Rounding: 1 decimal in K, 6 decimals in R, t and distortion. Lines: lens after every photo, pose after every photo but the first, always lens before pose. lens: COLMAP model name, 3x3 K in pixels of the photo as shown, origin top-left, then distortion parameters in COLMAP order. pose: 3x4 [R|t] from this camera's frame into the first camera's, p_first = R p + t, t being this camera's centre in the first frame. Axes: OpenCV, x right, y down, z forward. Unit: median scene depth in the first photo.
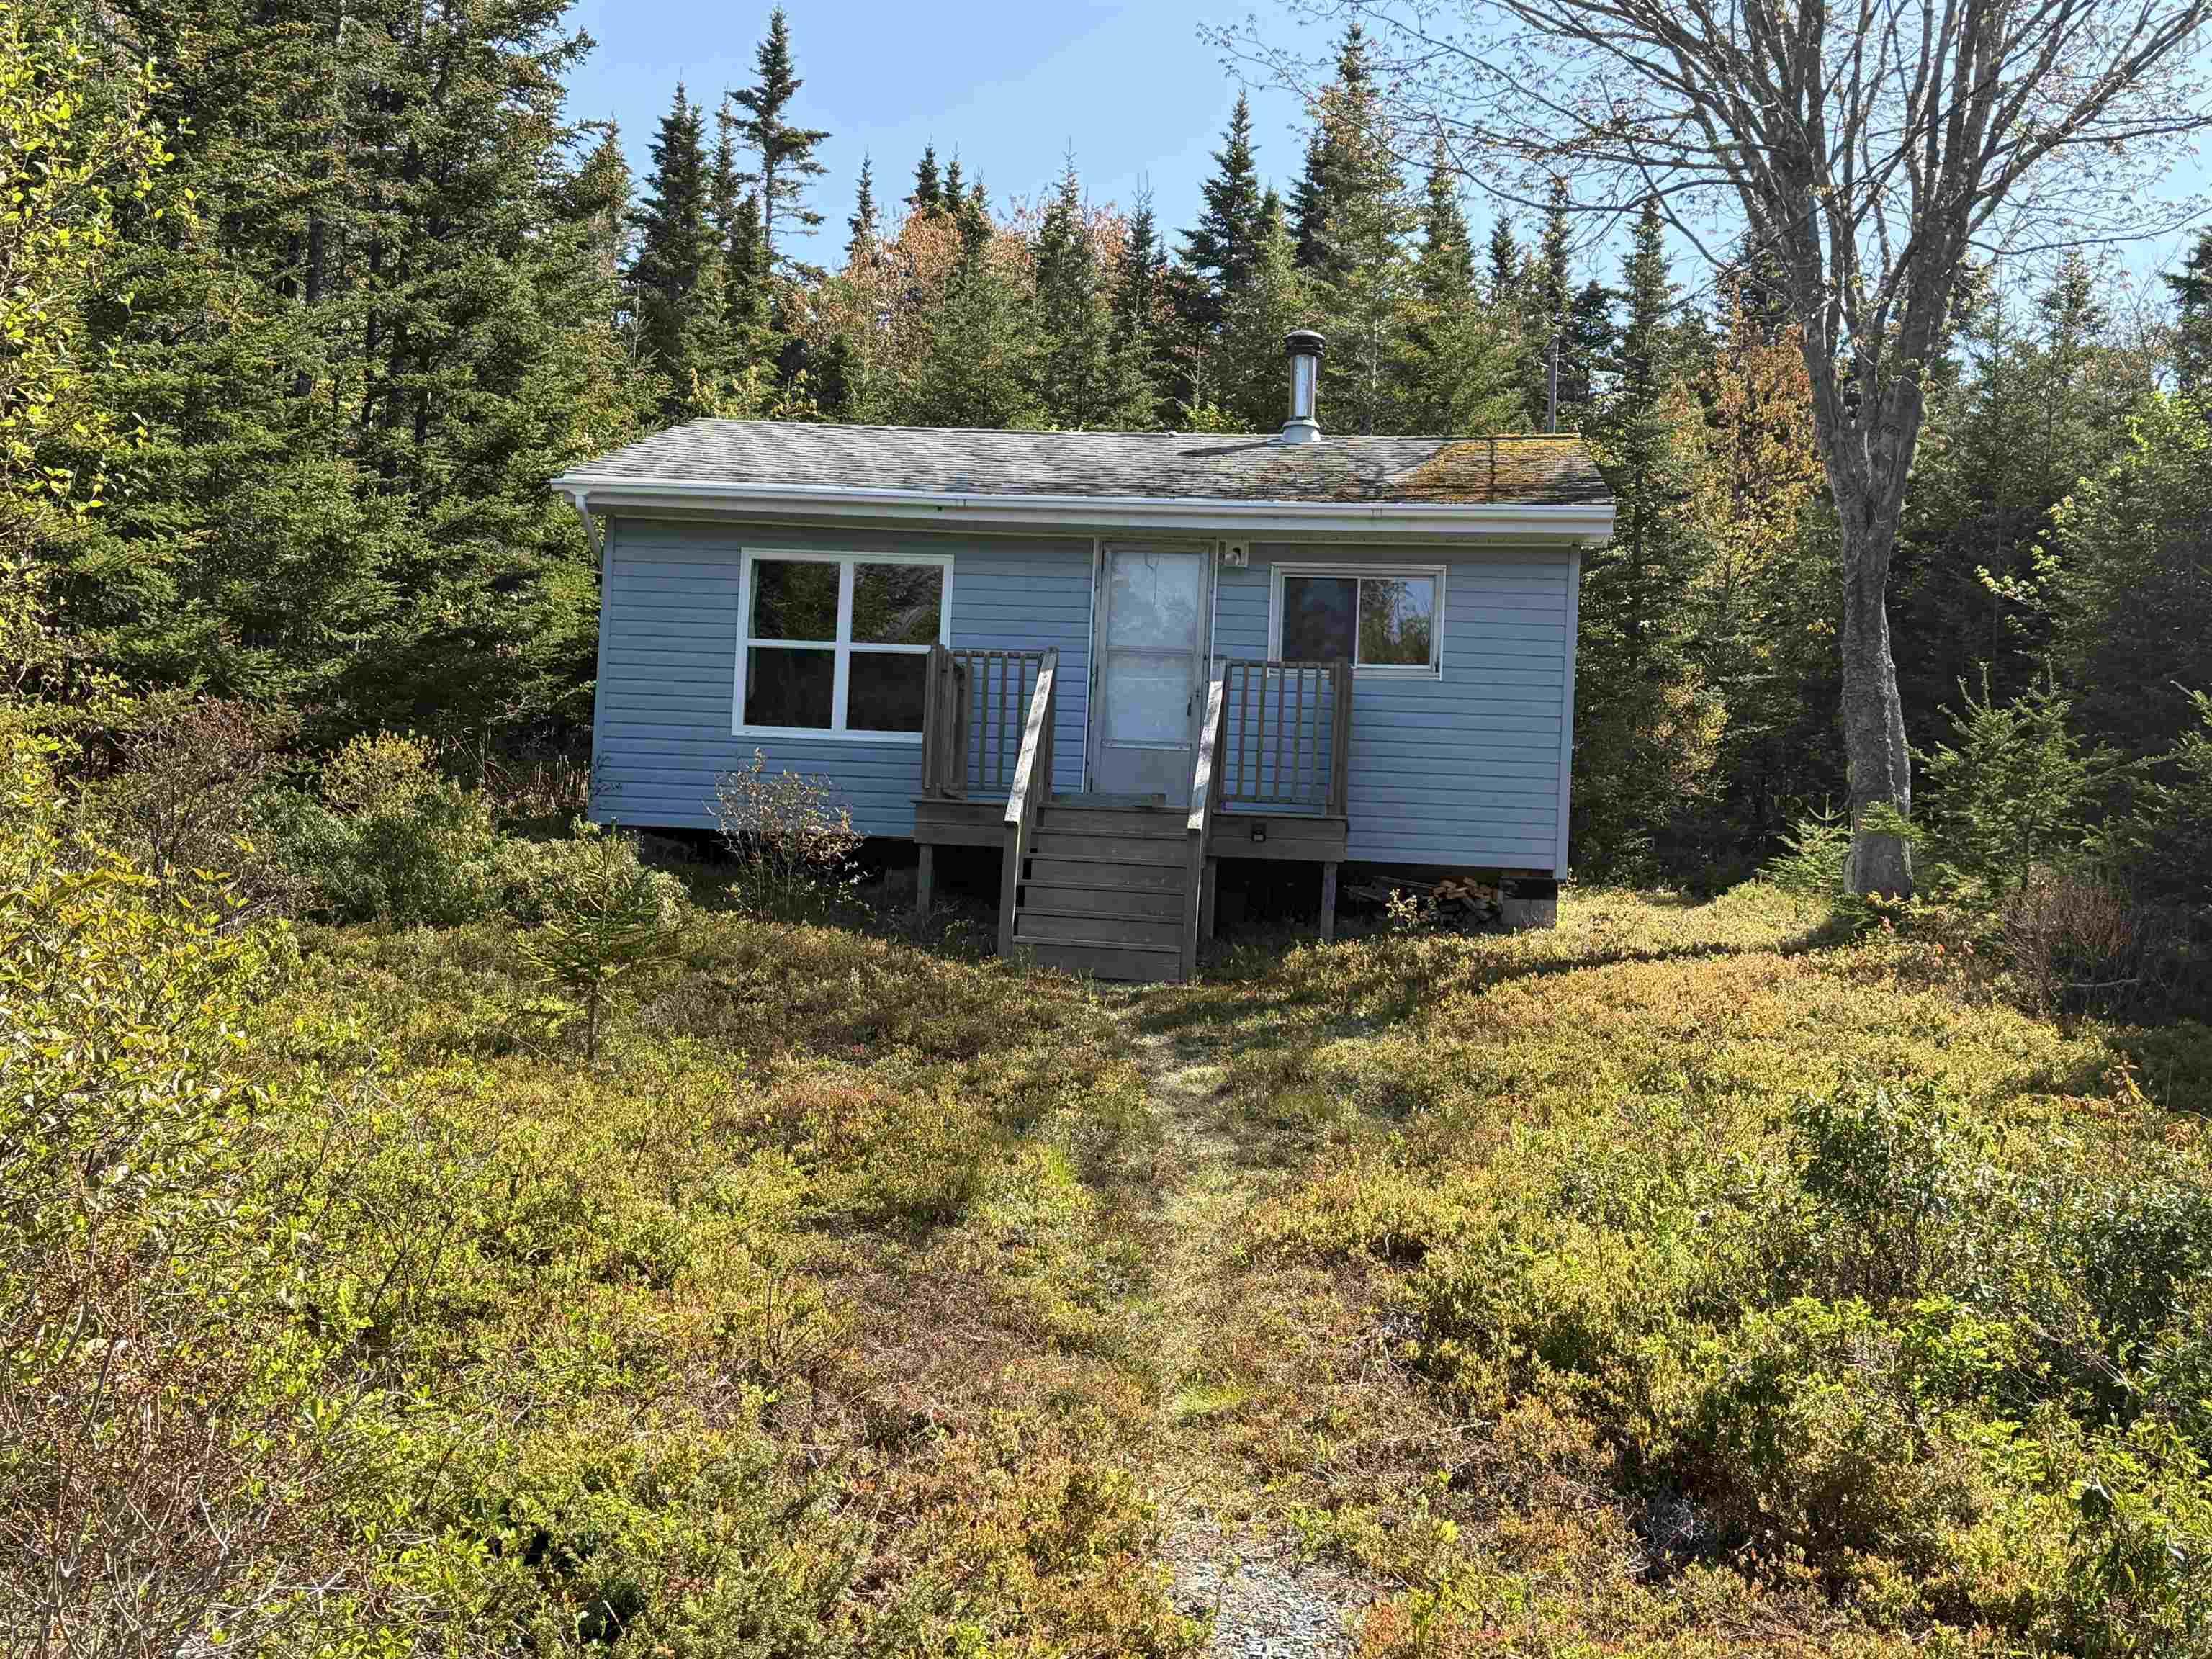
lens RADIAL K [[2507.8, 0, 1096.5], [0, 2507.8, 822.8], [0, 0, 1]] dist [0.233528, 0.000000]
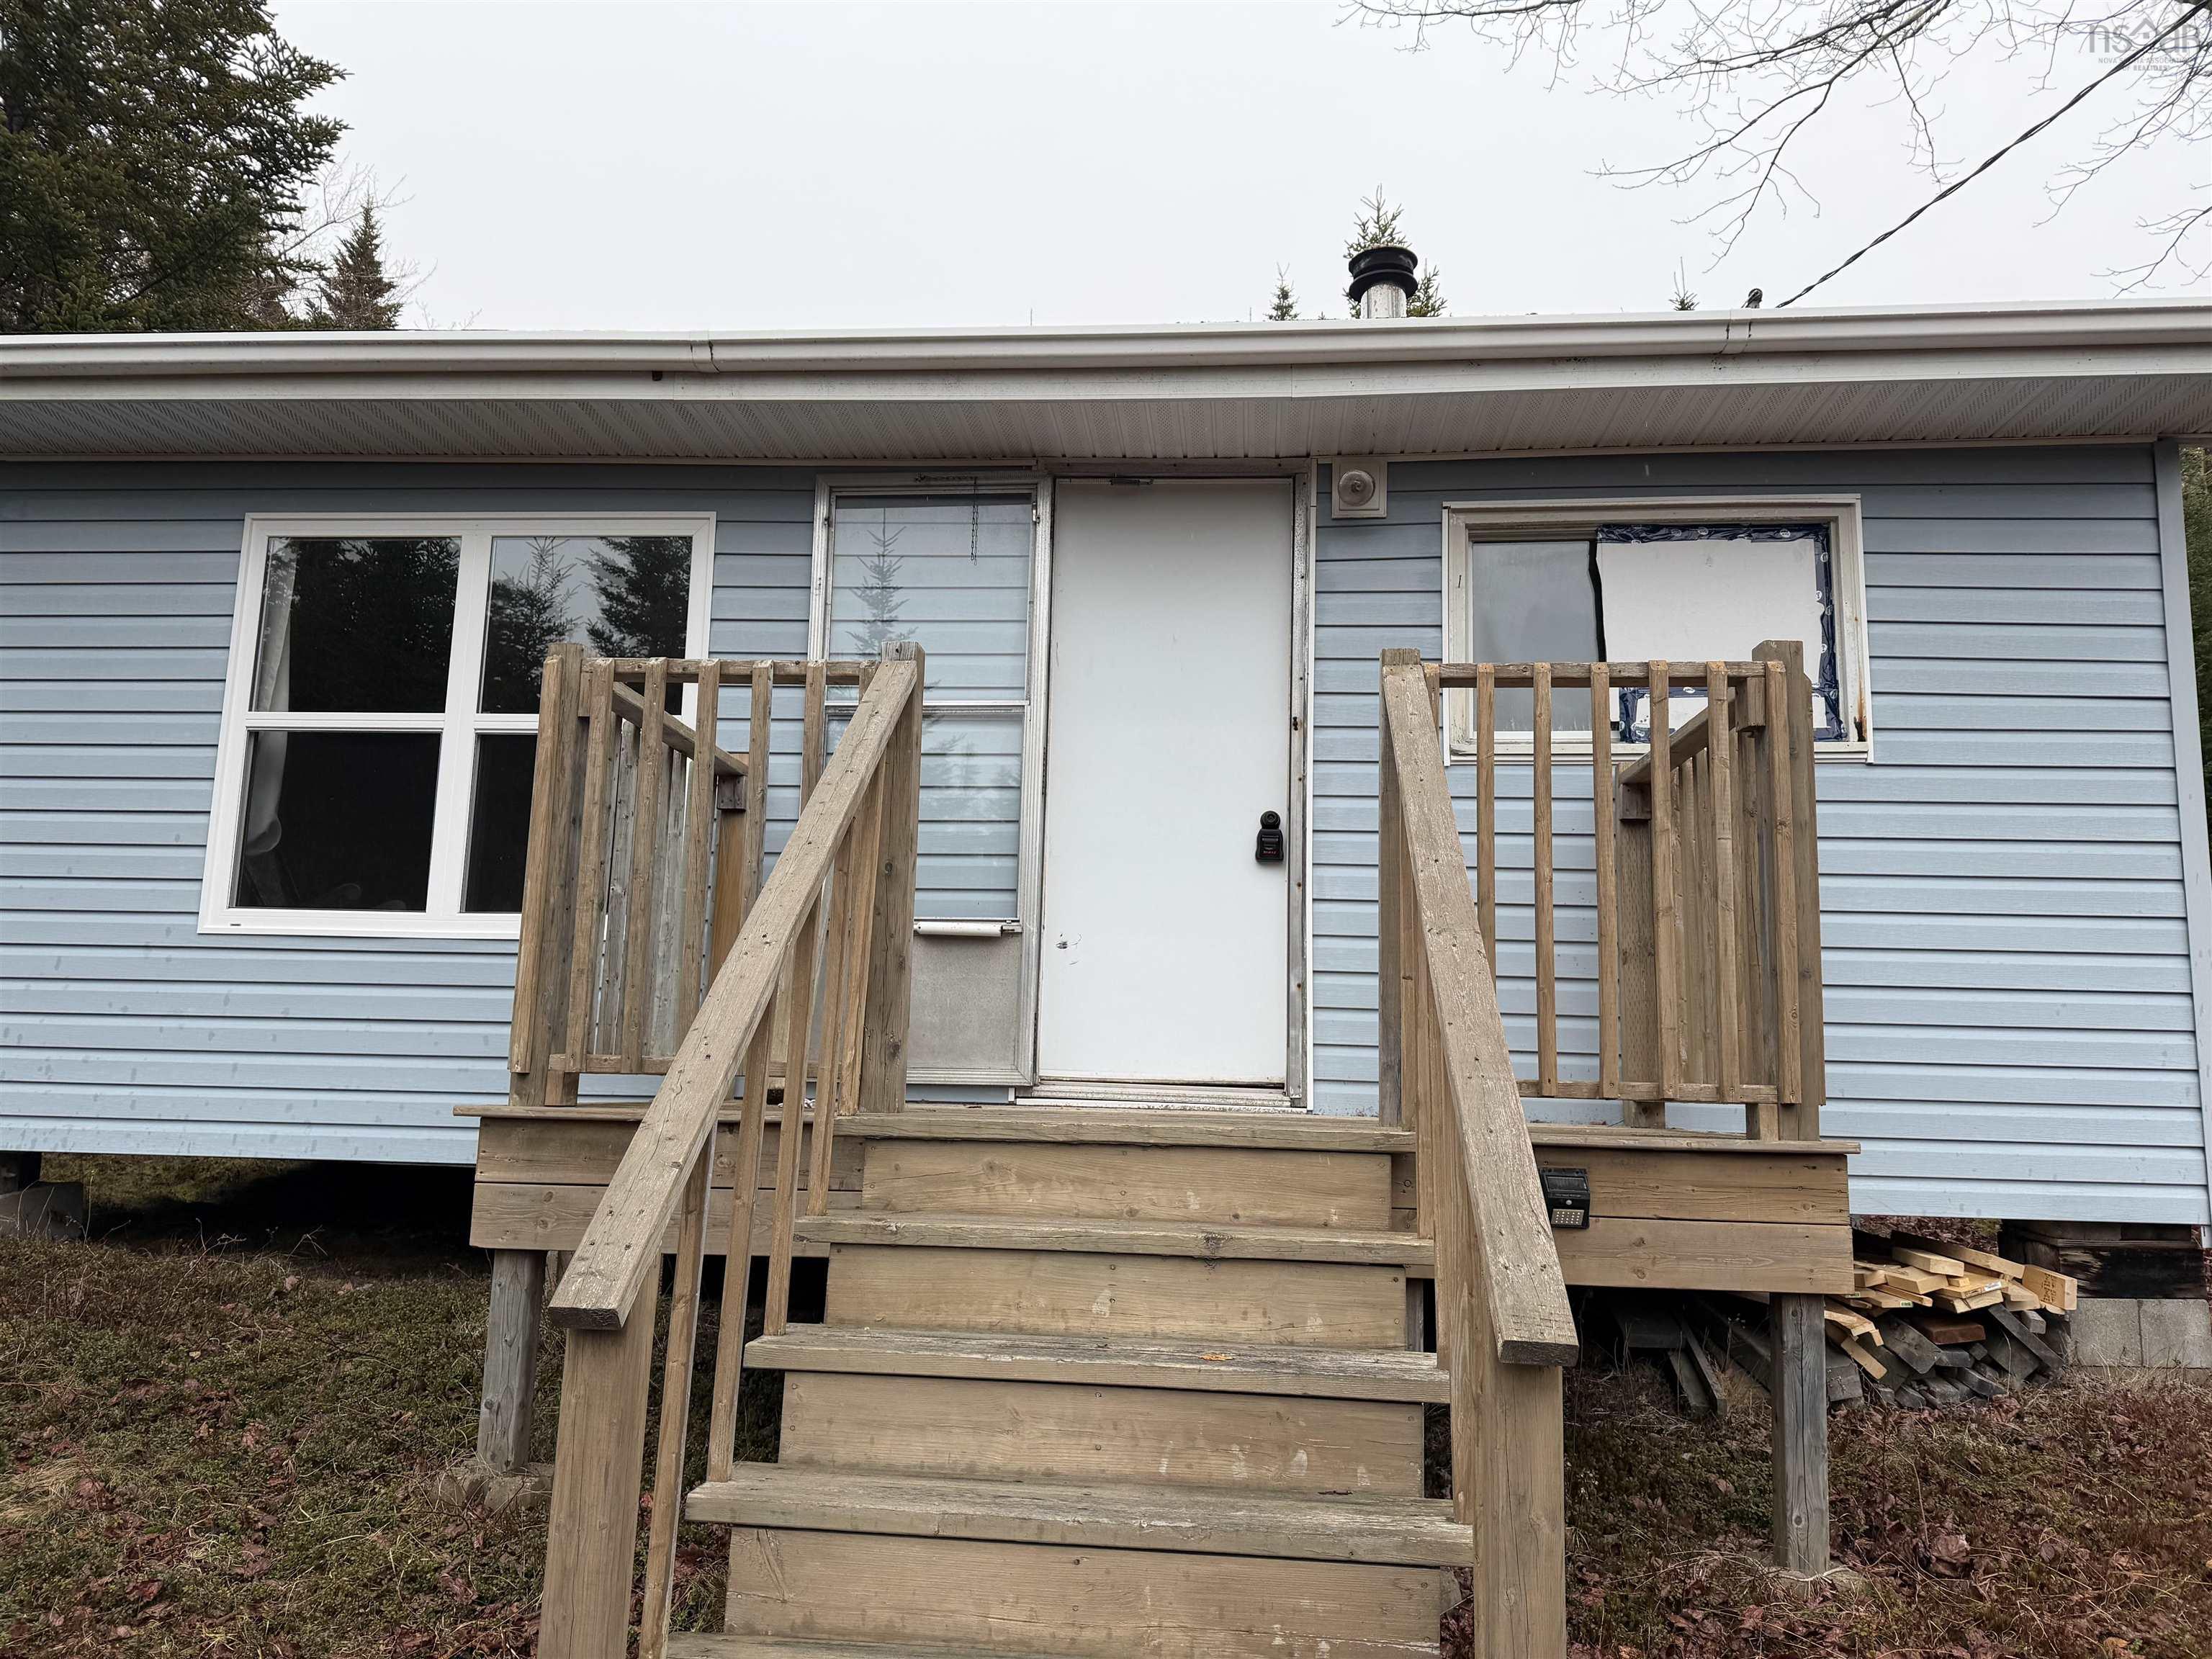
lens RADIAL K [[1563.4, 0, 1111.5], [0, 1563.4, 839.7], [0, 0, 1]] dist [0.042461, -0.041083]
pose [[0.999344, -0.020472, 0.029891, 0.002963], [0.023314, 0.994906, -0.098075, -0.020272], [-0.027731, 0.098708, 0.994730, 0.712611]]
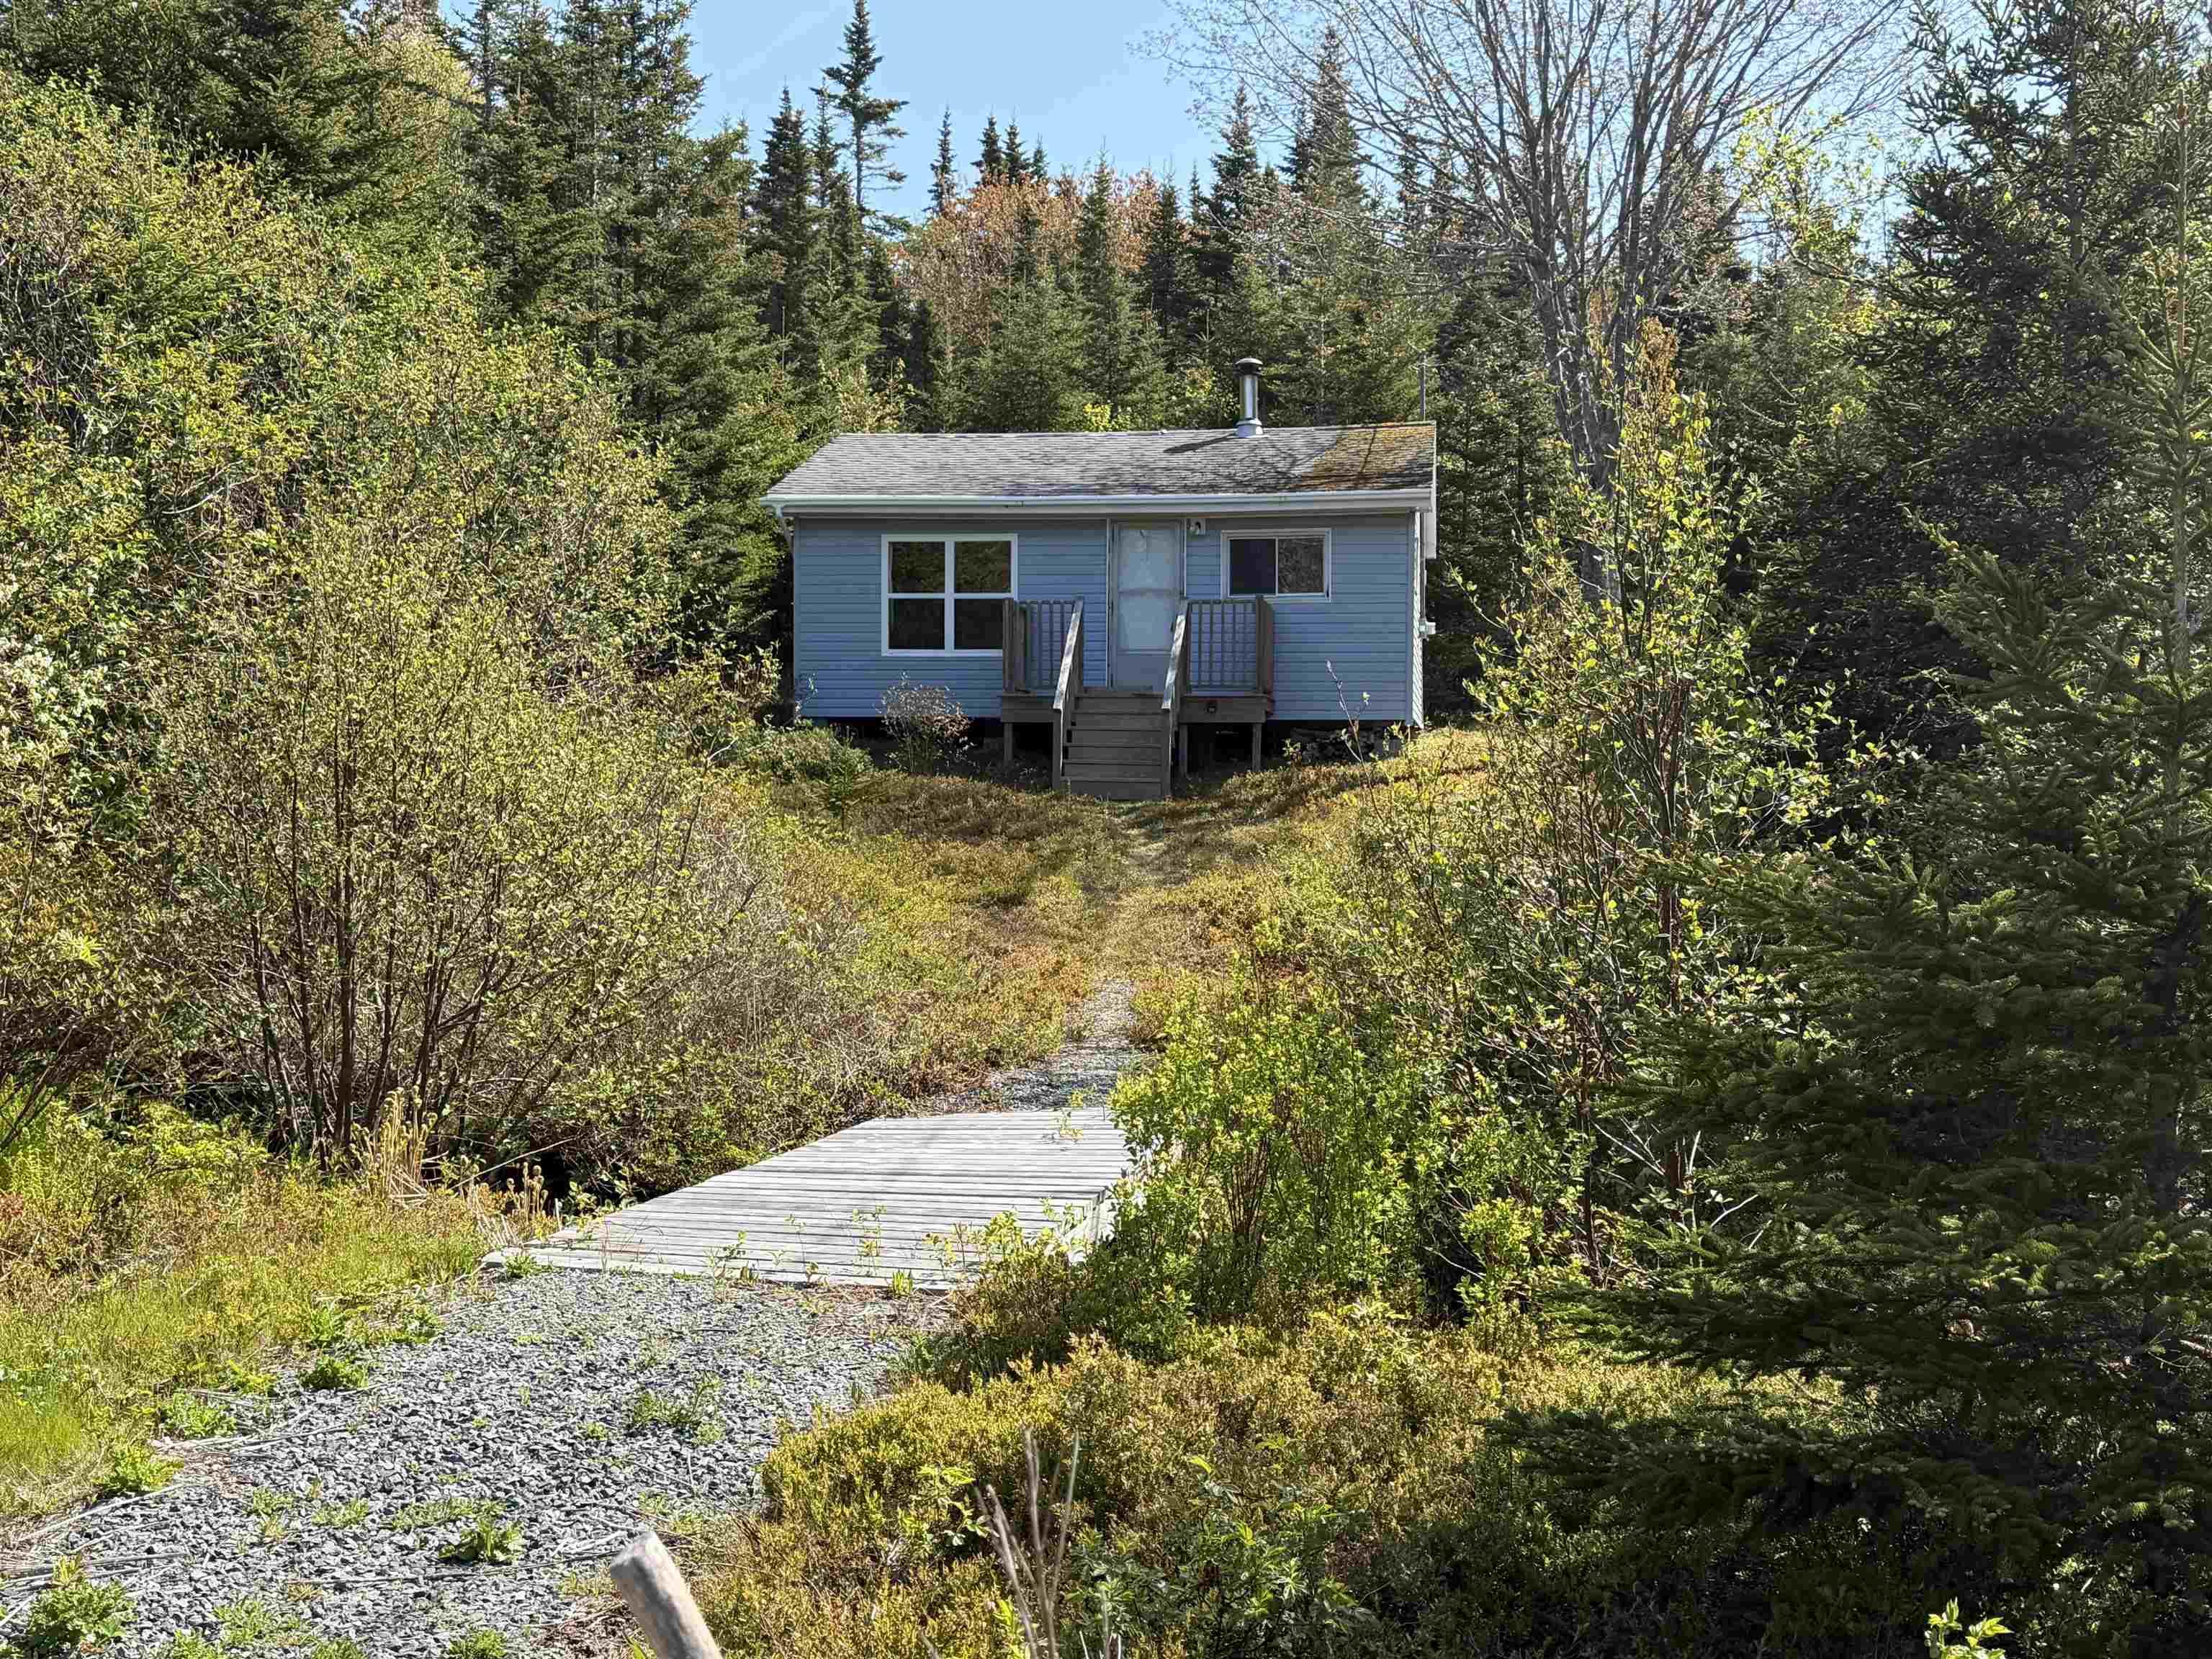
lens RADIAL K [[2507.8, 0, 1099.8], [0, 2507.8, 839.0], [0, 0, 1]] dist [0.233528, 0.000000]
pose [[0.998346, -0.041731, -0.039537, 0.046983], [0.044463, 0.996489, 0.070945, -0.025857], [0.036437, -0.072586, 0.996696, -0.552838]]
